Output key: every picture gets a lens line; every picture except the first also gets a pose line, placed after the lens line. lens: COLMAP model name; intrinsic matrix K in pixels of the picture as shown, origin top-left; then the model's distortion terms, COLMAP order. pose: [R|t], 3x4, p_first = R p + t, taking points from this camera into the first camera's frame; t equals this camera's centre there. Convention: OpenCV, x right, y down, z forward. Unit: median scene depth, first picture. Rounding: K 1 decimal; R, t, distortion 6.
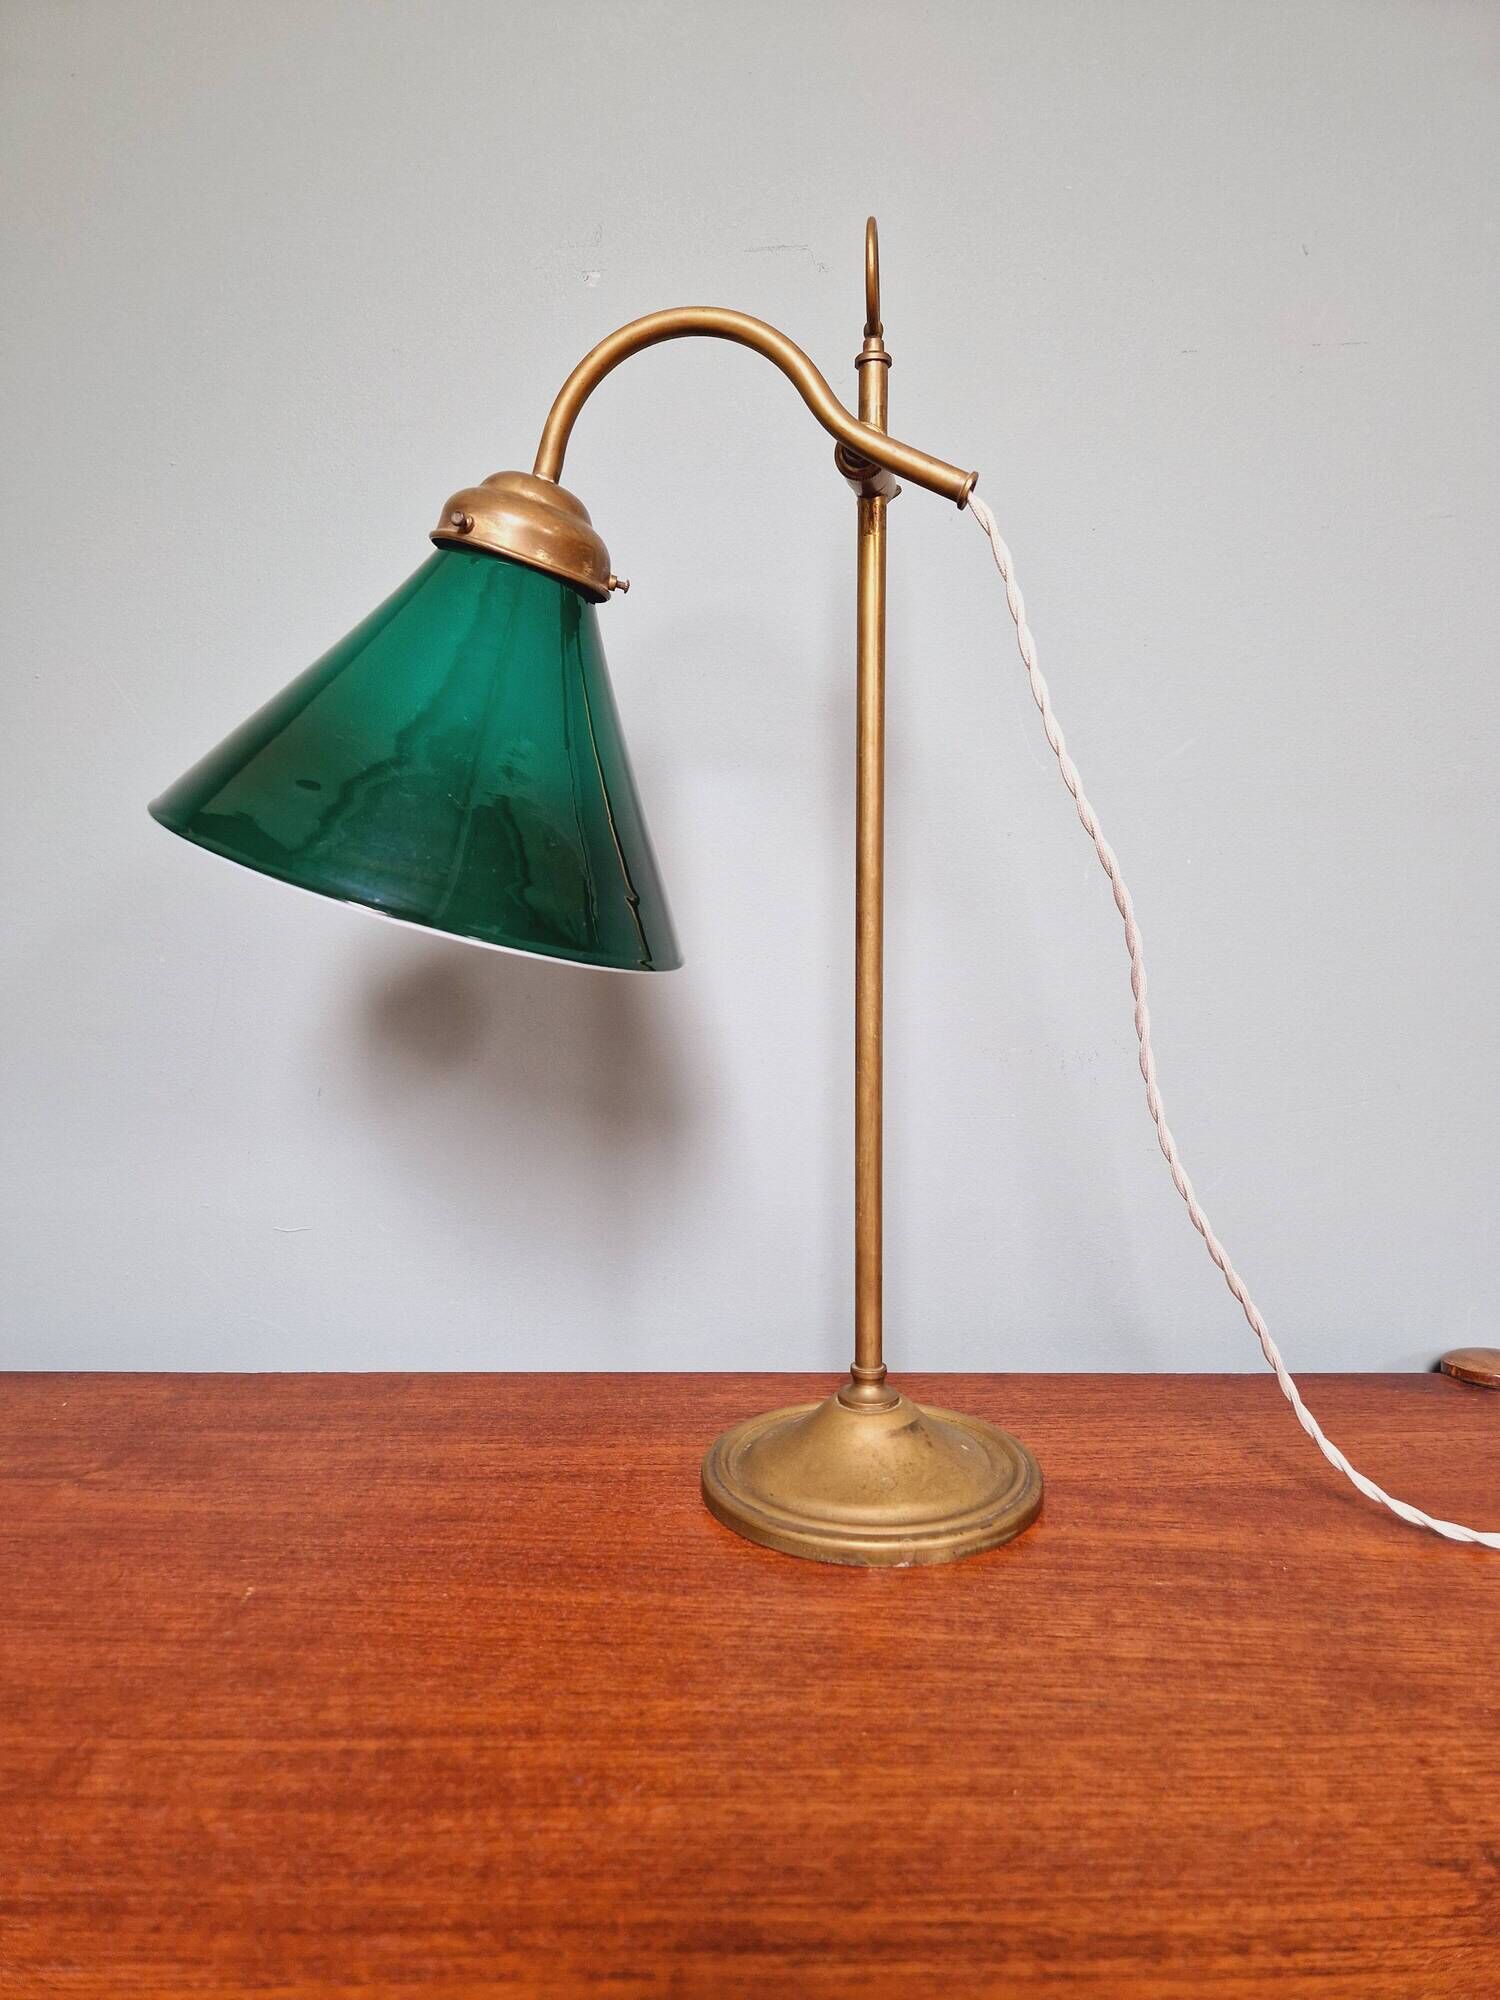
lens RADIAL K [[1399.9, 0, 744.1], [0, 1399.9, 1007.4], [0, 0, 1]] dist [0.067821, -0.064518]
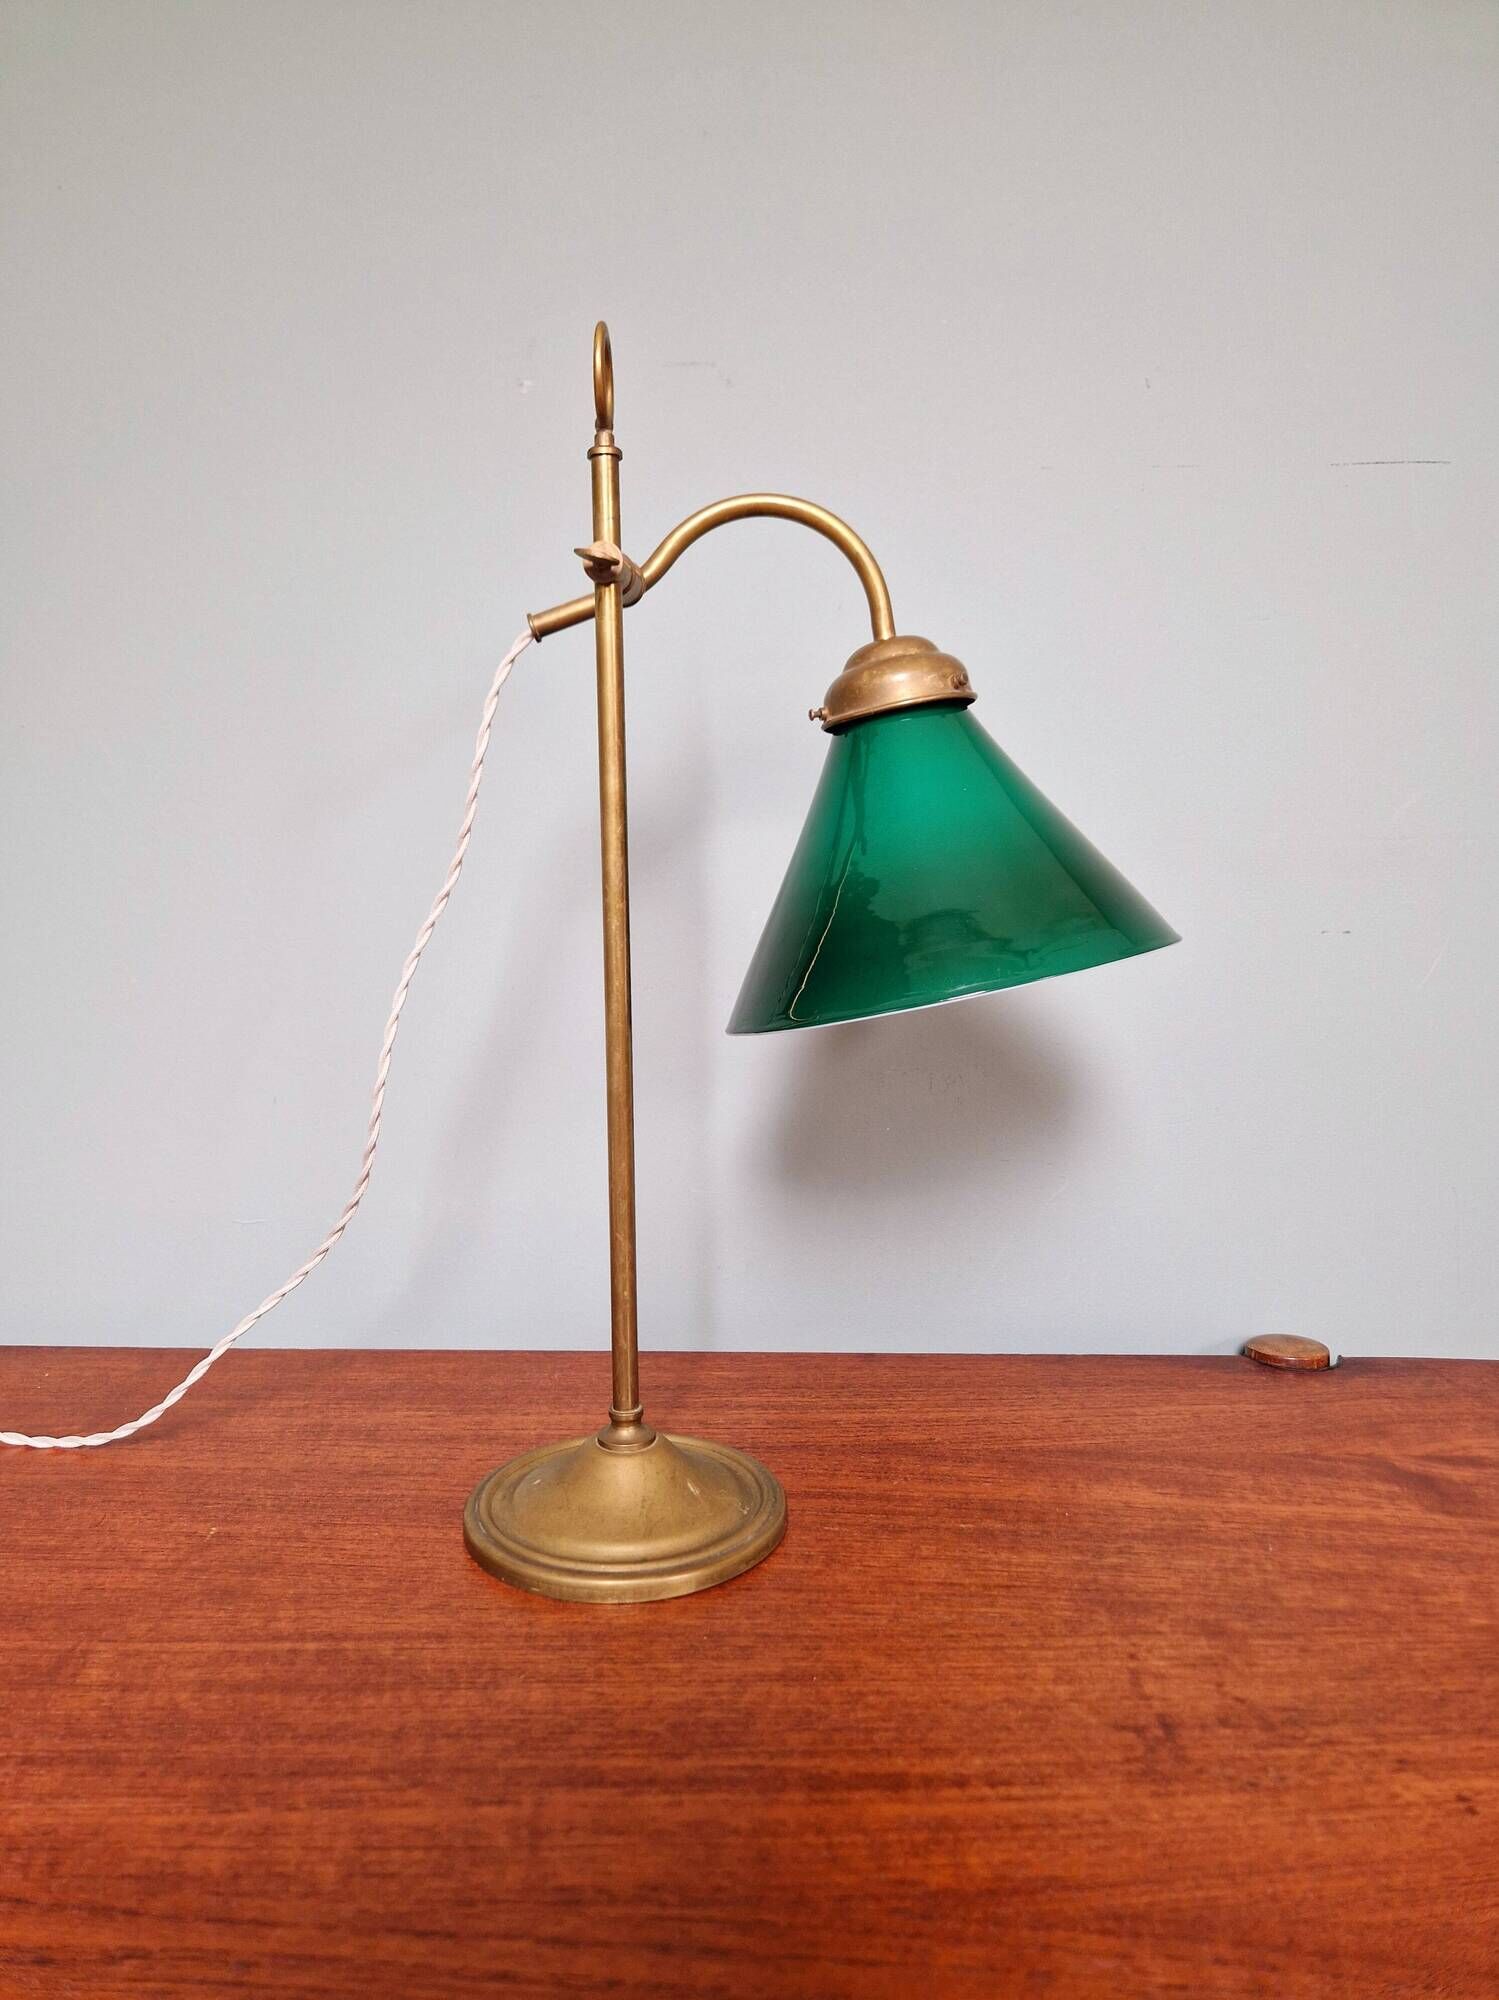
lens RADIAL K [[1421.9, 0, 755.7], [0, 1421.9, 1020.6], [0, 0, 1]] dist [0.063454, -0.062102]
pose [[0.999418, 0.014843, 0.030719, 0.082456], [-0.015757, 0.999434, 0.029724, -0.078741], [-0.030260, -0.030191, 0.999086, -0.268394]]
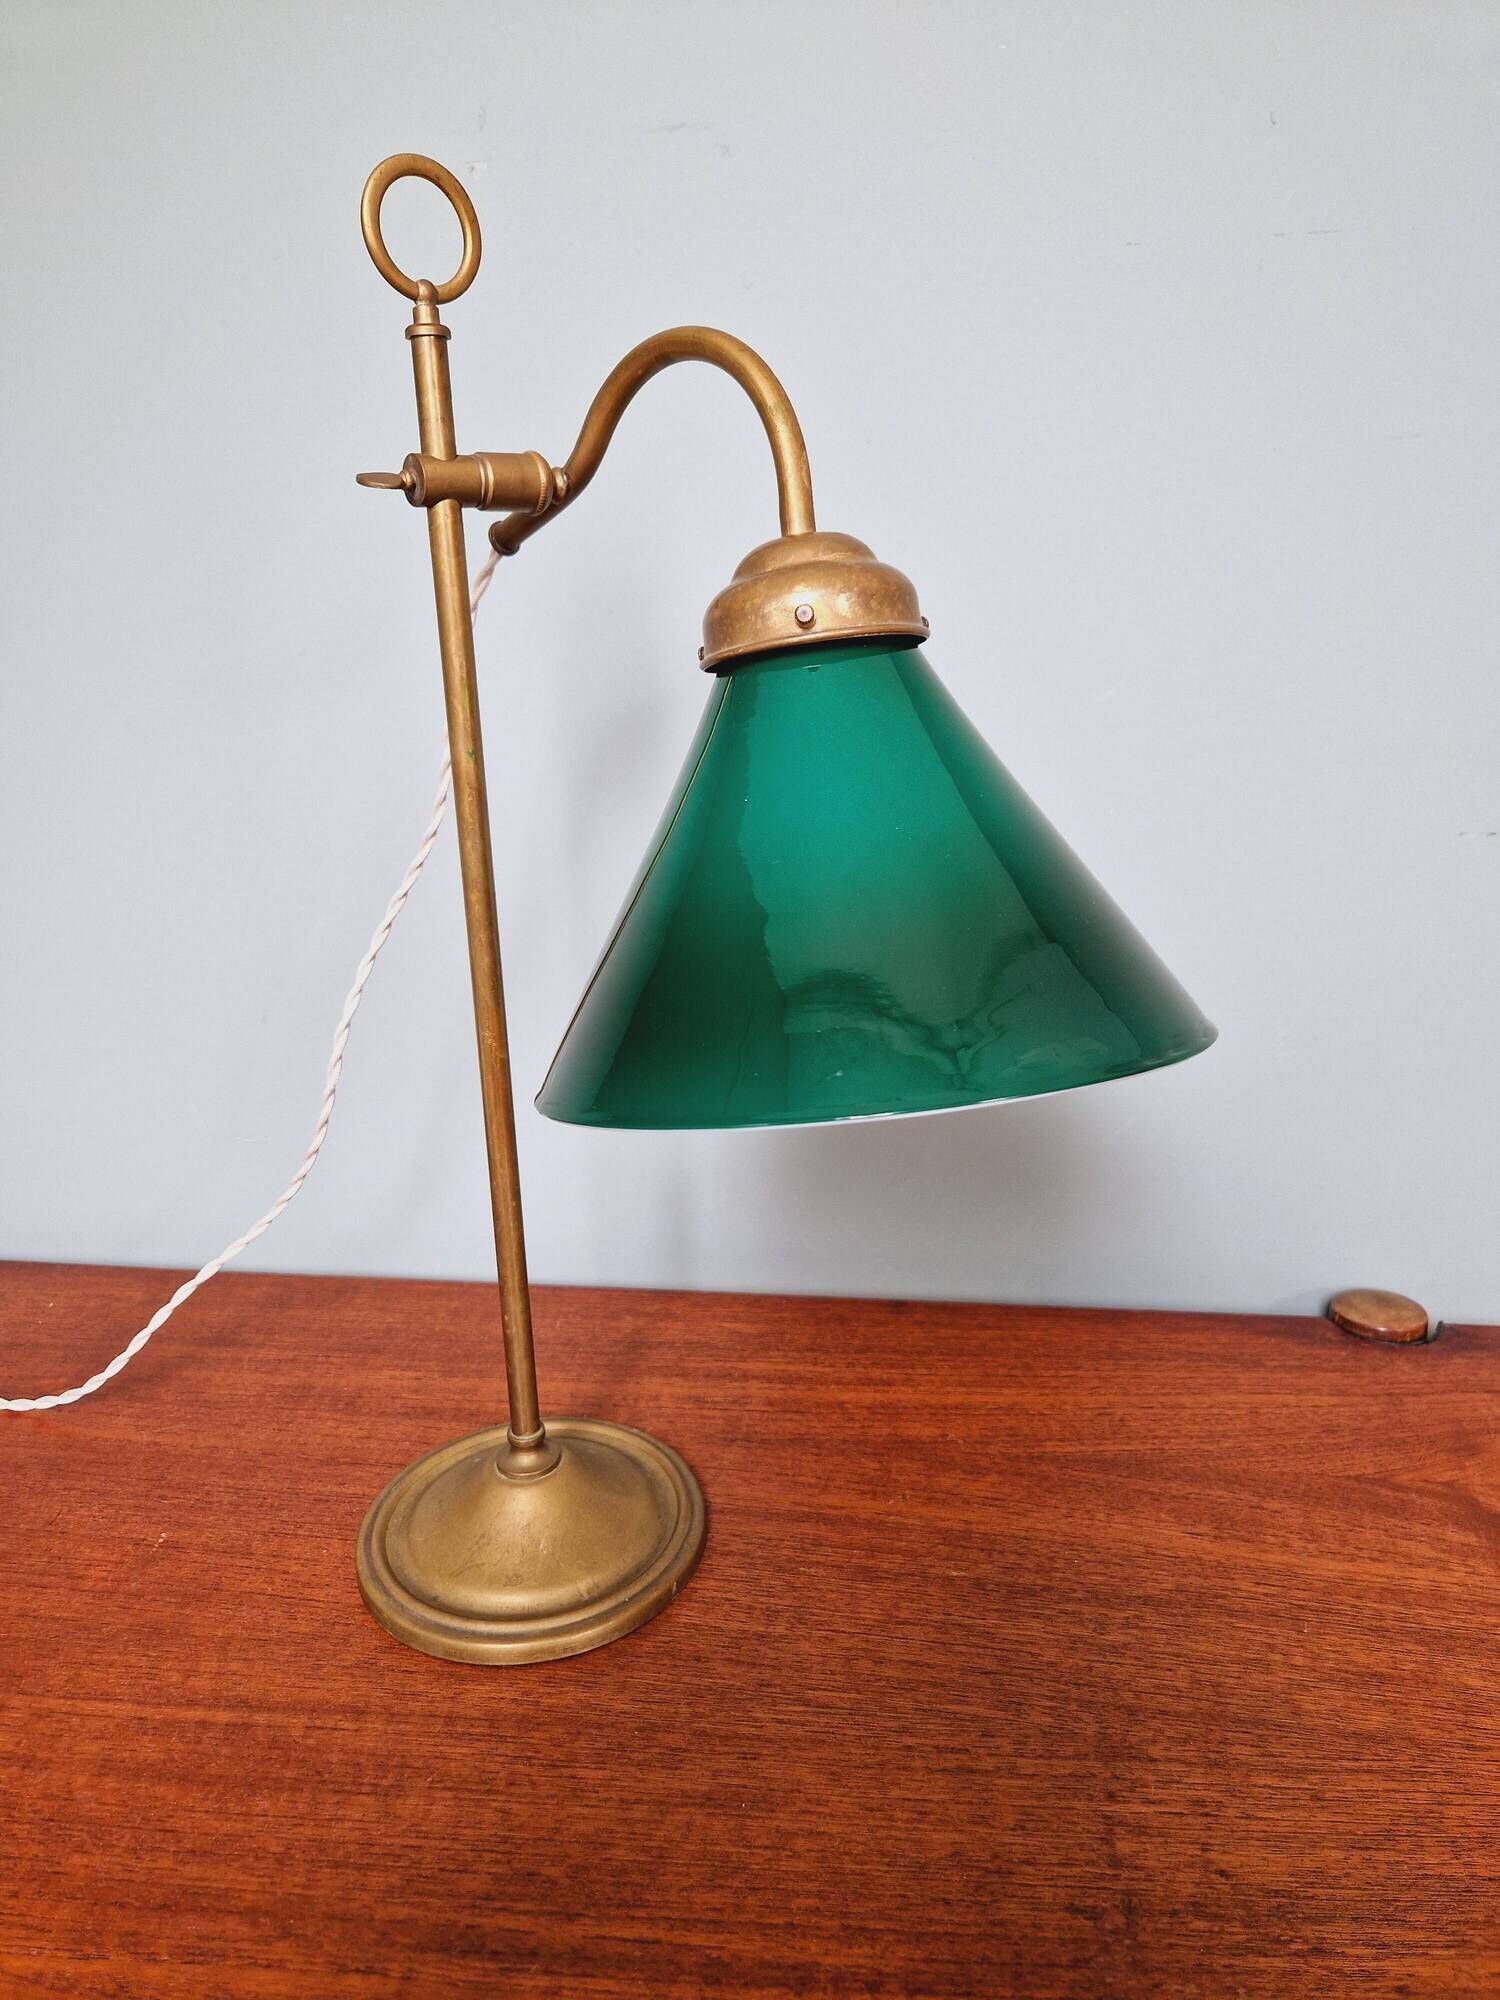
lens RADIAL K [[1419.4, 0, 751.8], [0, 1419.4, 1003.7], [0, 0, 1]] dist [0.055626, -0.061614]
pose [[0.996256, 0.017708, -0.084623, 0.267165], [0.000932, 0.976544, 0.215318, -0.319424], [0.086451, -0.214591, 0.972870, -0.000409]]
